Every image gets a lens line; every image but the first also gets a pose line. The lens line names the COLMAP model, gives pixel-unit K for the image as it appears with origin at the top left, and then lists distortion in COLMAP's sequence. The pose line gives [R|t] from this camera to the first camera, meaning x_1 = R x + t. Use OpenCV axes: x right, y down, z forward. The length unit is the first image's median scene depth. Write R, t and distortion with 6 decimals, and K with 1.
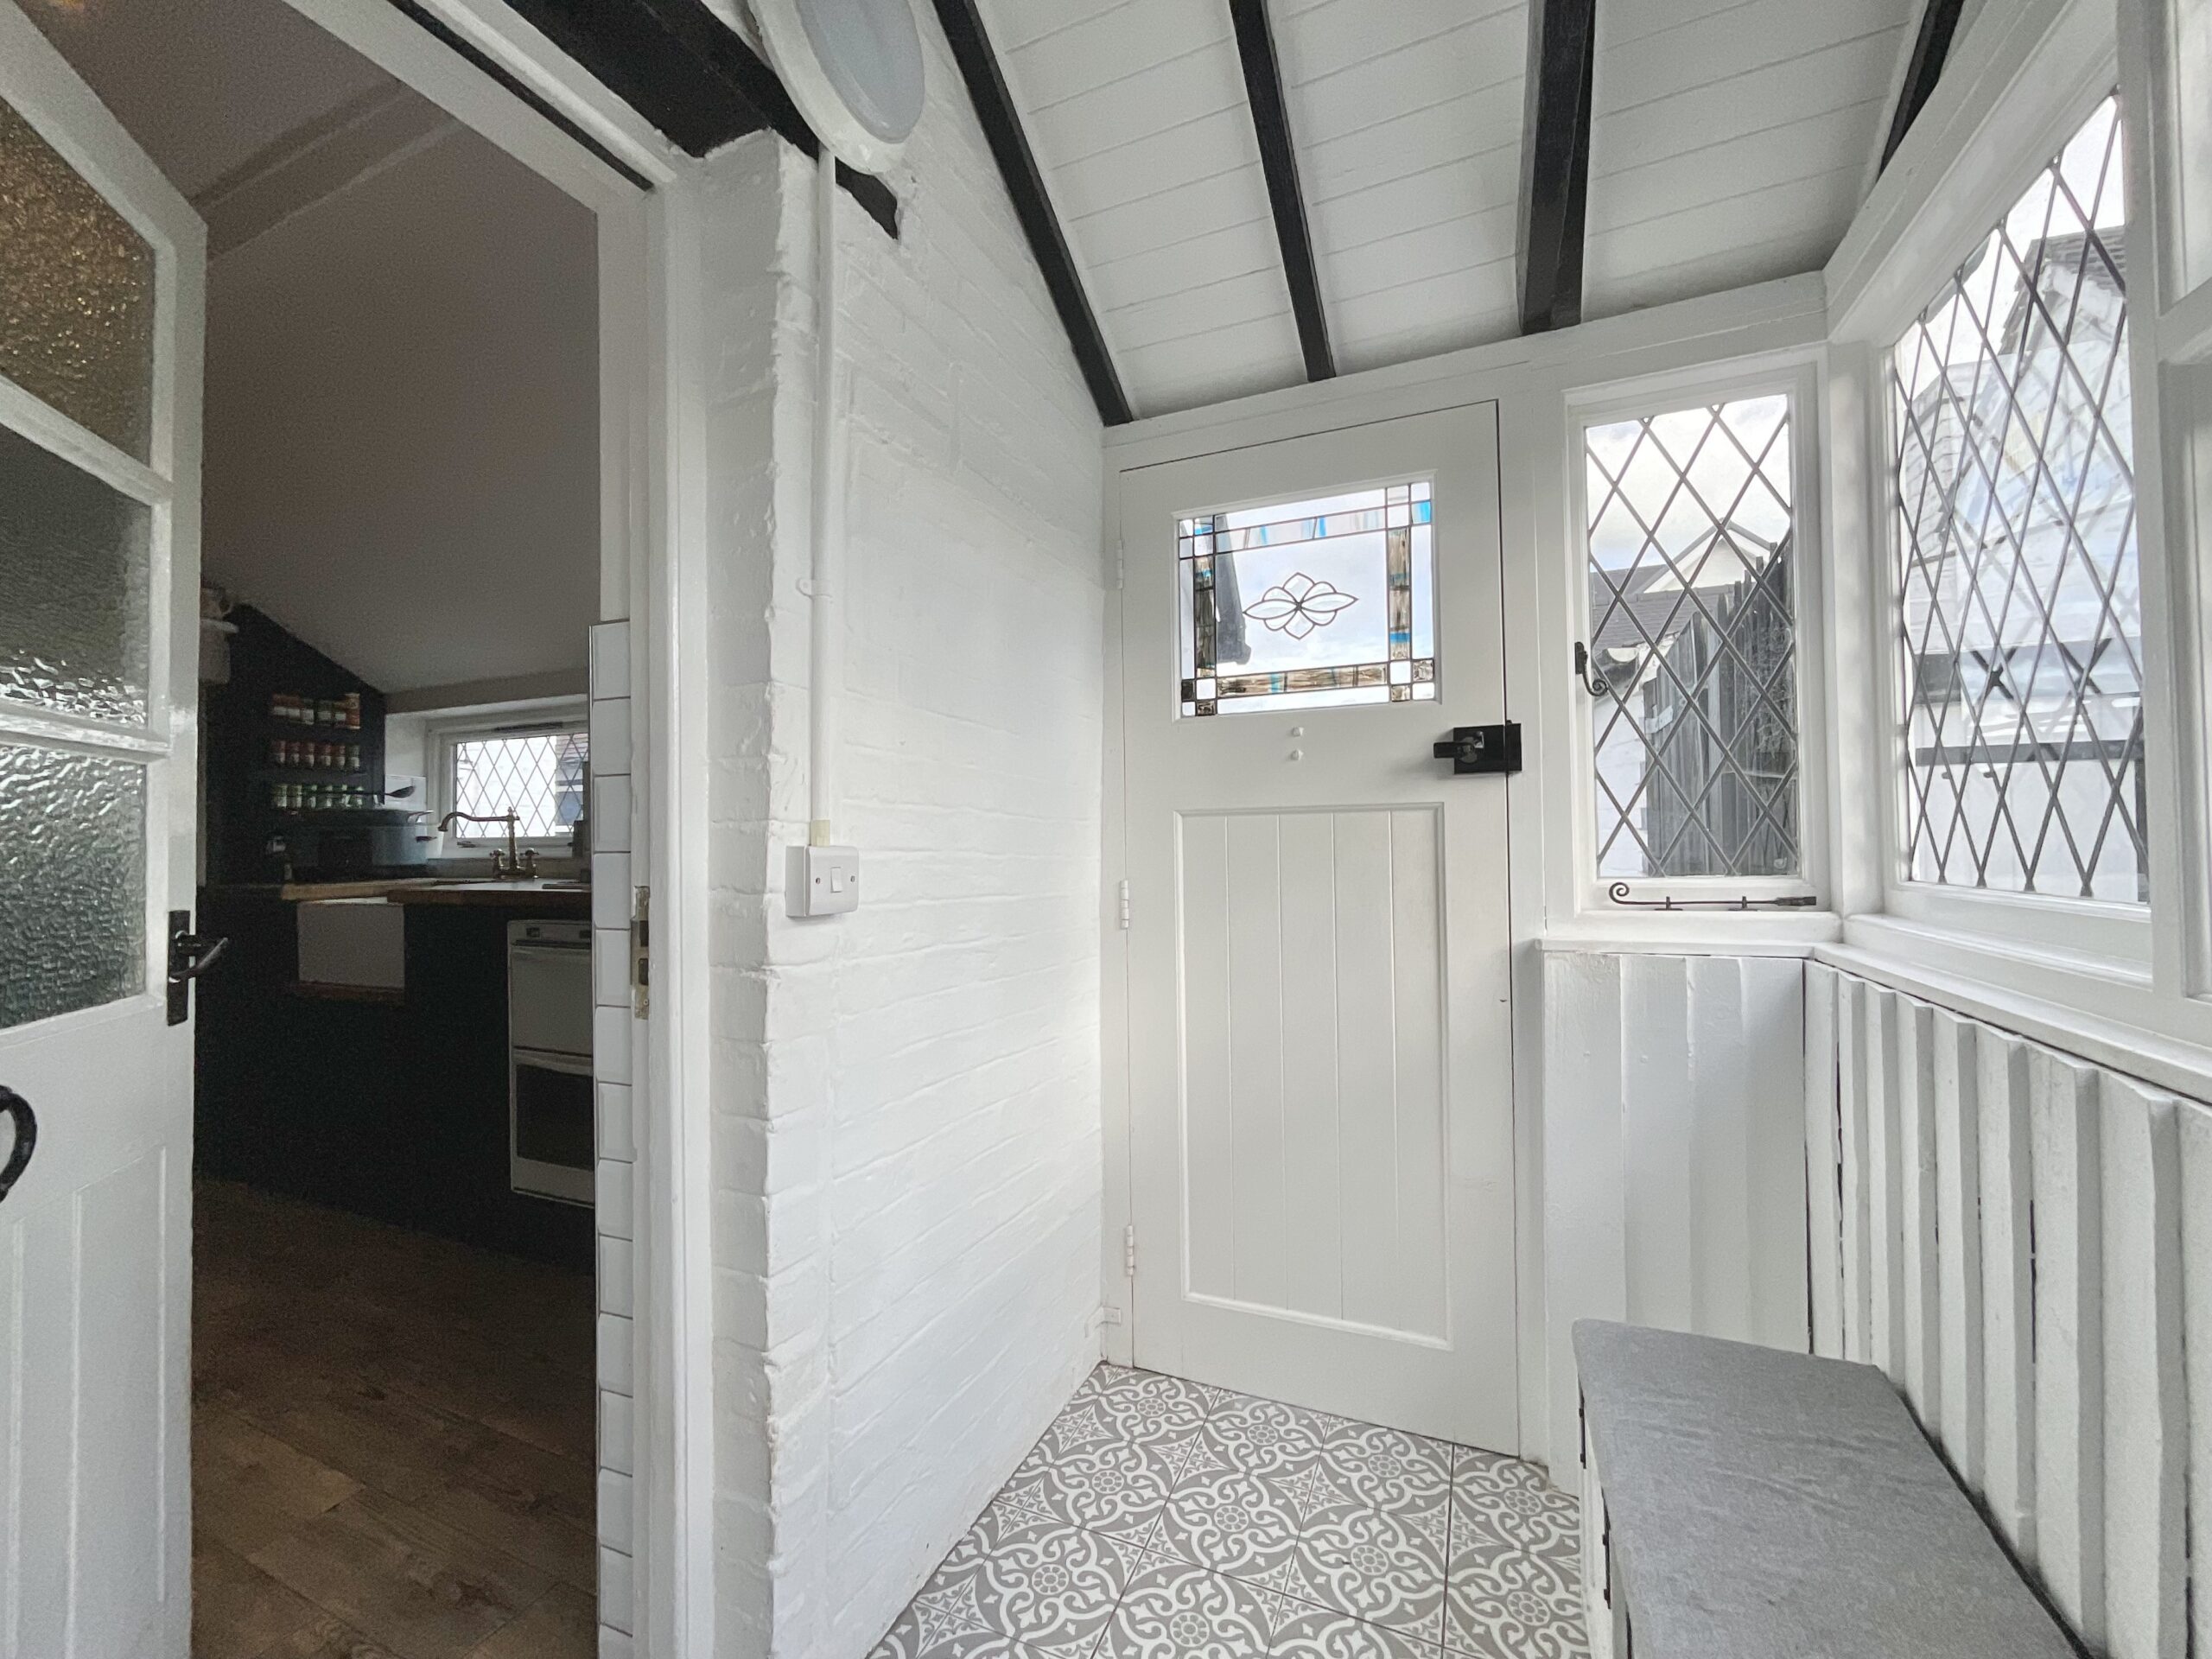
lens RADIAL K [[898.6, 0, 1106.0], [0, 898.6, 829.5], [0, 0, 1]] dist [0.003698, 0.000395]
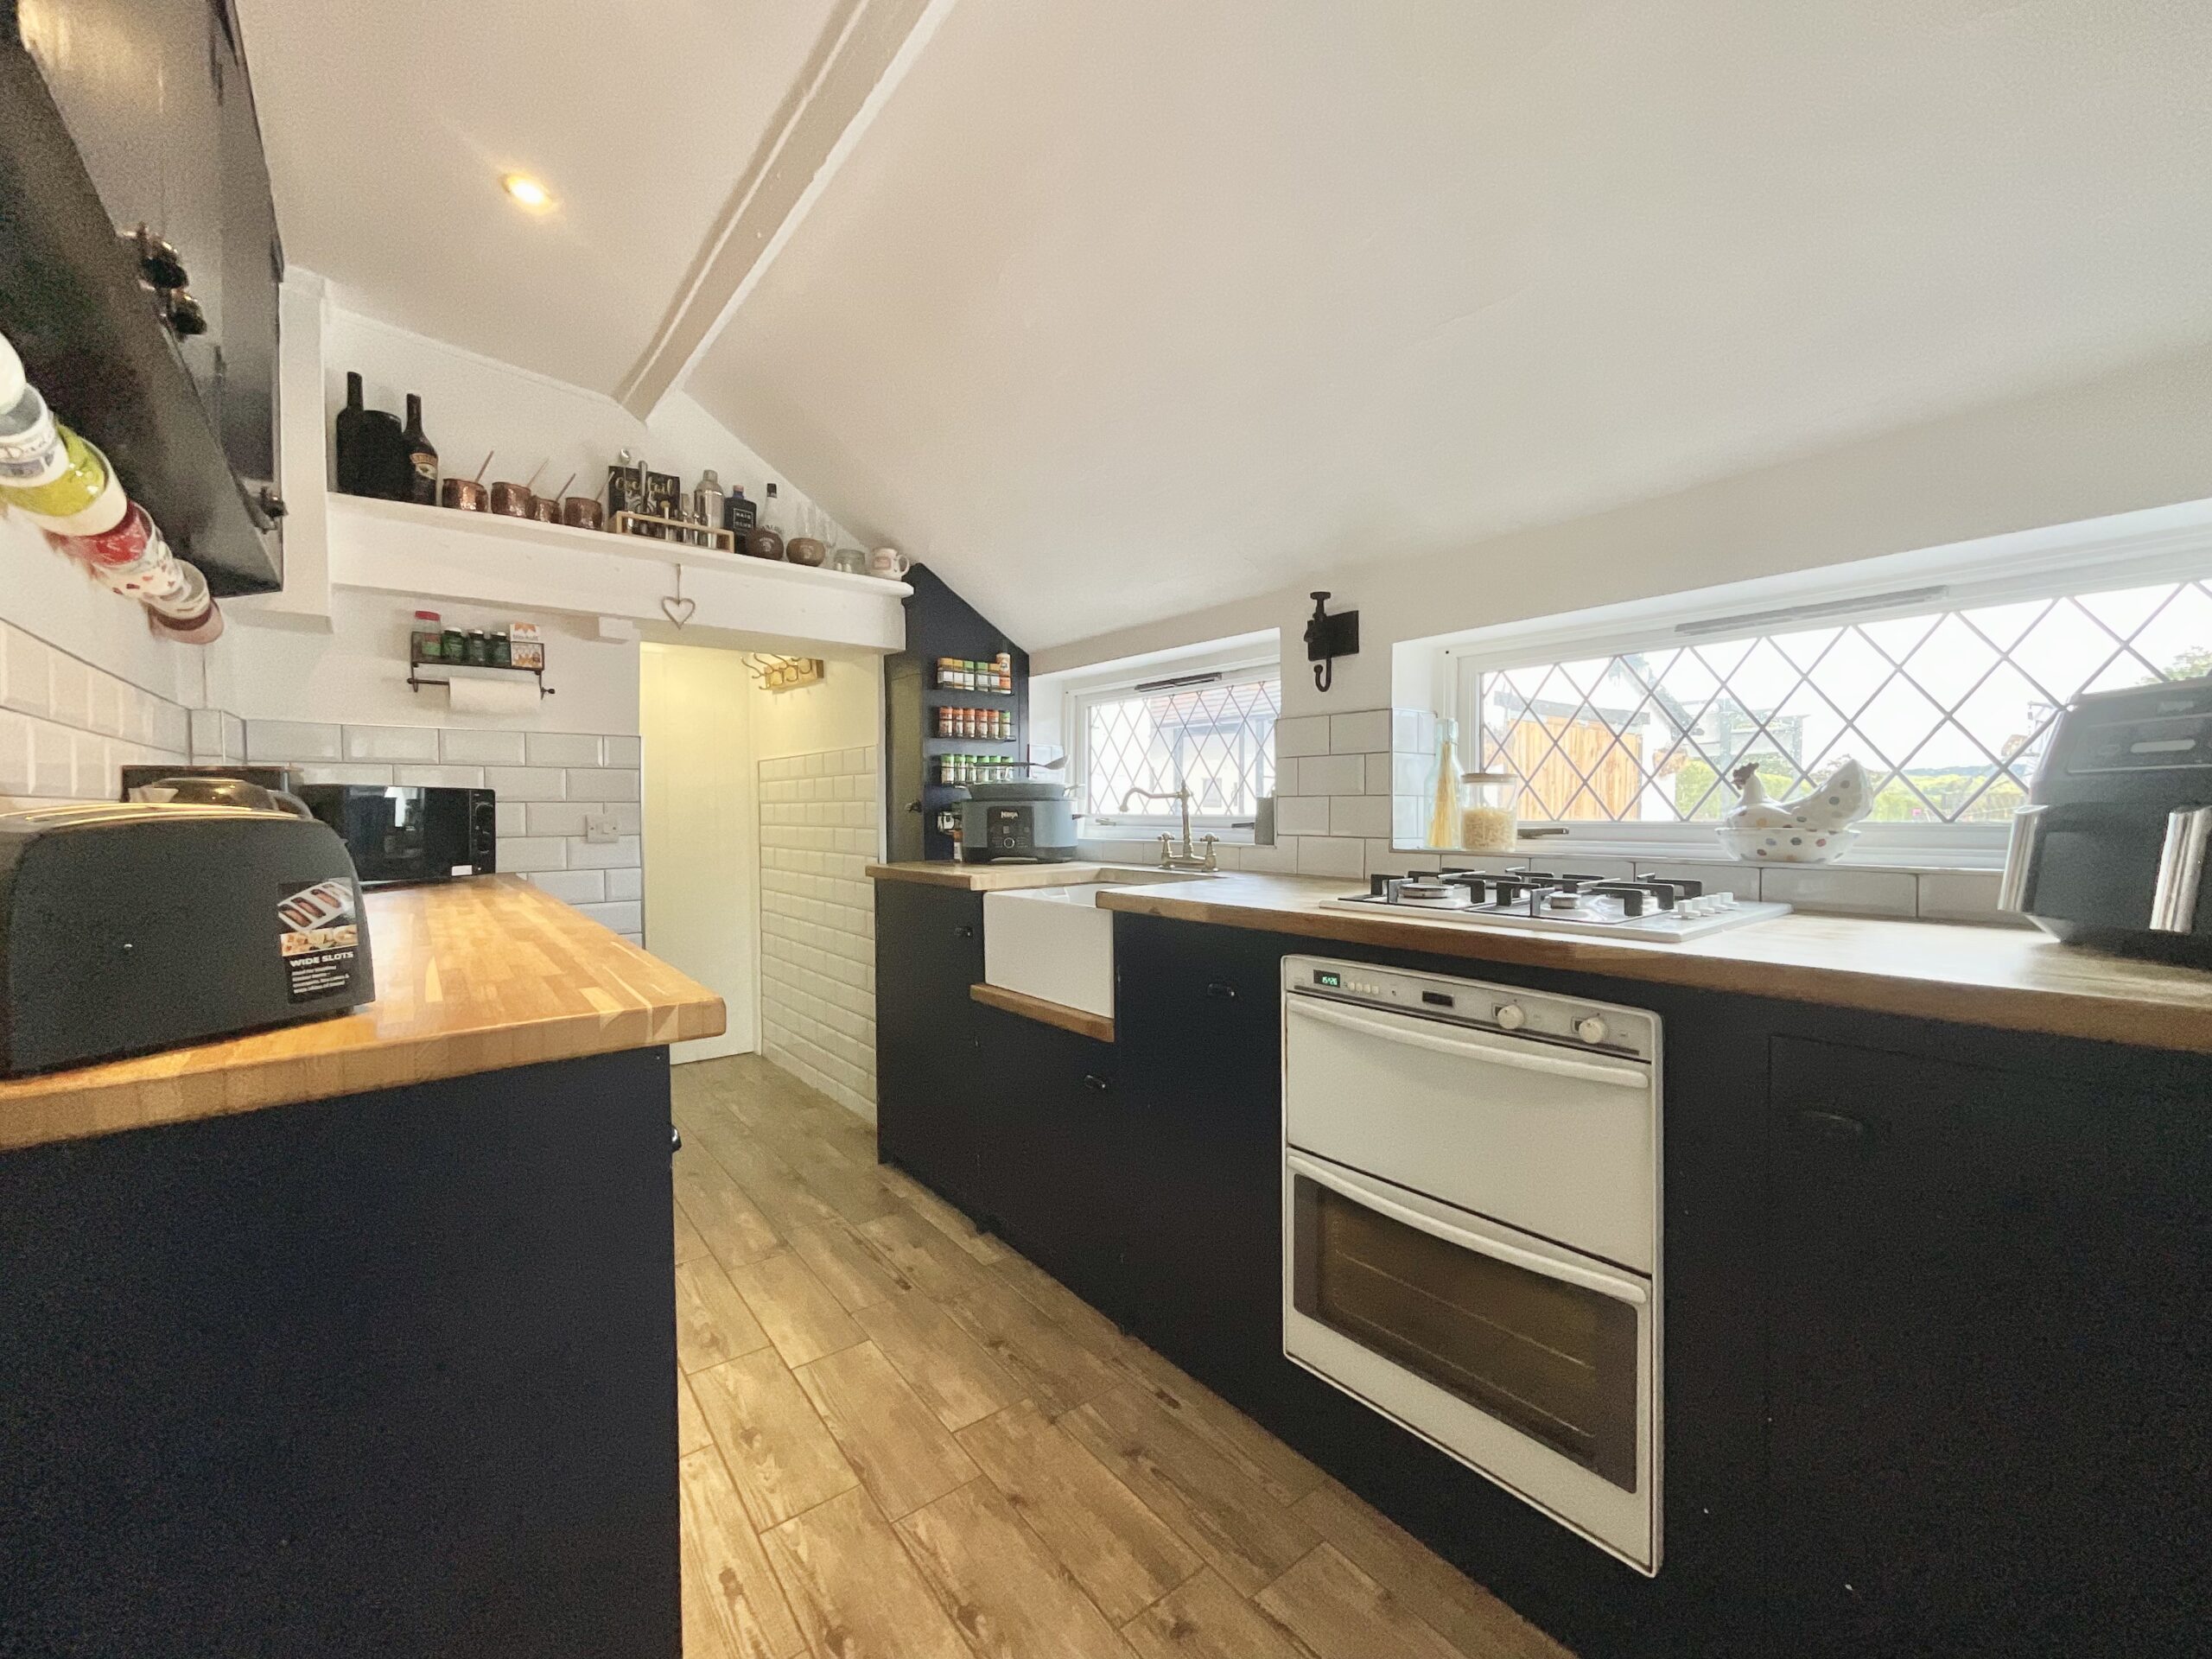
lens RADIAL K [[898.6, 0, 1106.0], [0, 898.6, 829.5], [0, 0, 1]] dist [0.003698, 0.000395]
pose [[0.882508, 0.019834, -0.469879, -0.353403], [-0.001341, 0.999212, 0.039659, -0.012416], [0.470295, -0.034370, 0.881840, 0.271746]]
